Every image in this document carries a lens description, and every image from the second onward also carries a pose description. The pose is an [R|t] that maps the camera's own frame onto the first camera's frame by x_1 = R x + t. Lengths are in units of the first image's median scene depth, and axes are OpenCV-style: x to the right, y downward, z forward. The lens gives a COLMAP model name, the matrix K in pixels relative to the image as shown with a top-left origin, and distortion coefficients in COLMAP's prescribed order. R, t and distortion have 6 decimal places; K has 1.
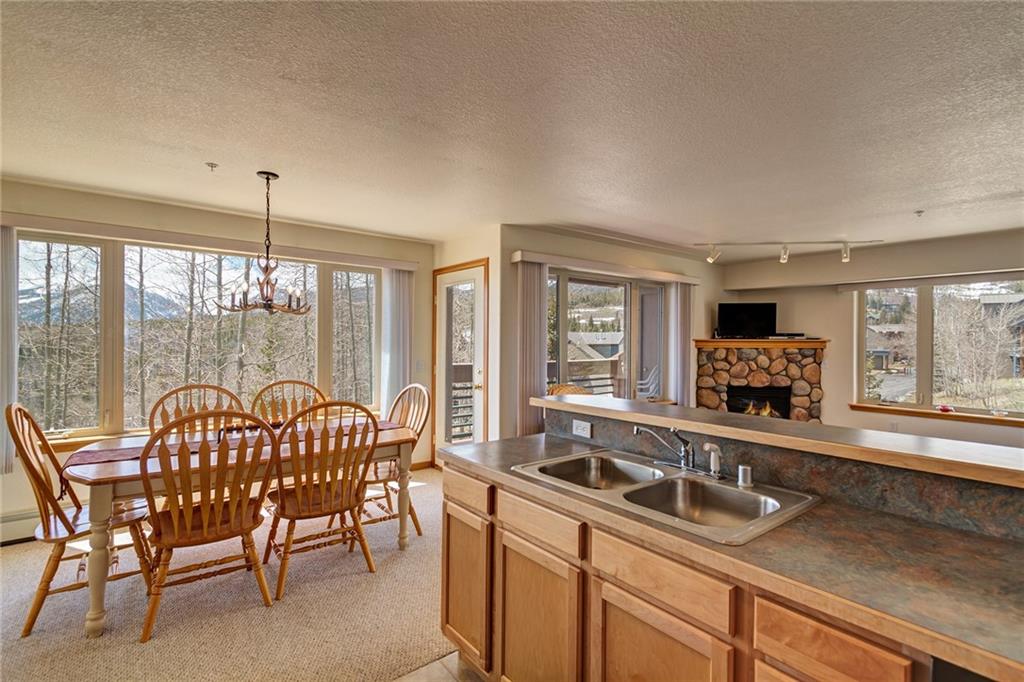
lens RADIAL K [[484.8, 0, 505.5], [0, 484.8, 341.6], [0, 0, 1]] dist [0.004830, 0.000148]
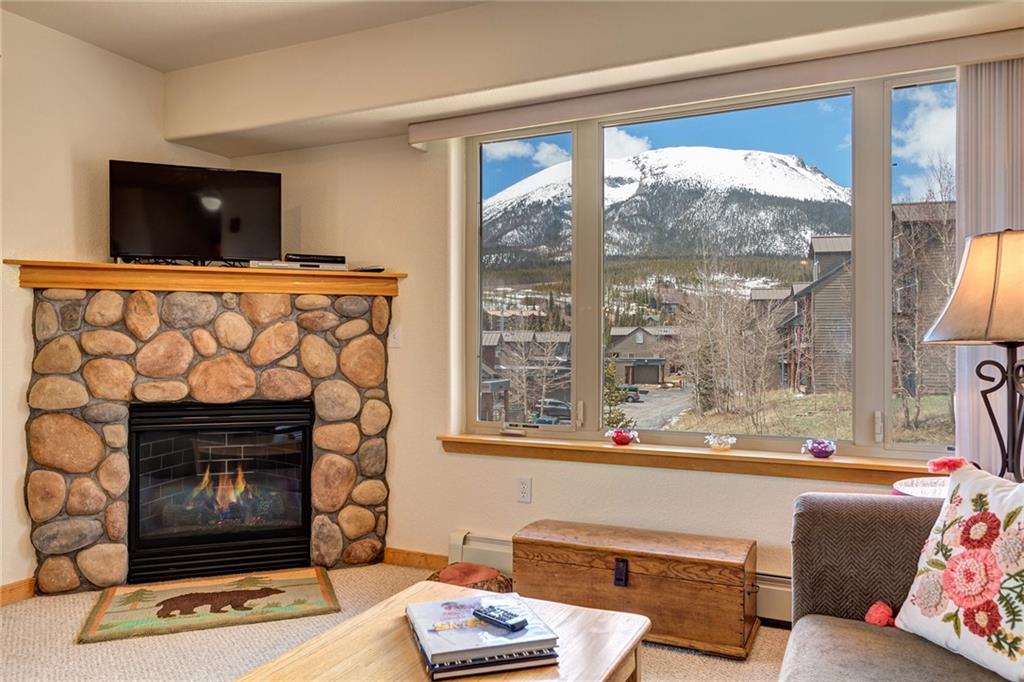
lens RADIAL K [[739.4, 0, 513.6], [0, 739.4, 343.5], [0, 0, 1]] dist [0.004207, 0.004963]
pose [[0.897564, -0.000494, 0.440883, 0.473728], [0.006157, 0.999916, -0.011414, 0.058114], [-0.440841, 0.012960, 0.897492, 0.423287]]
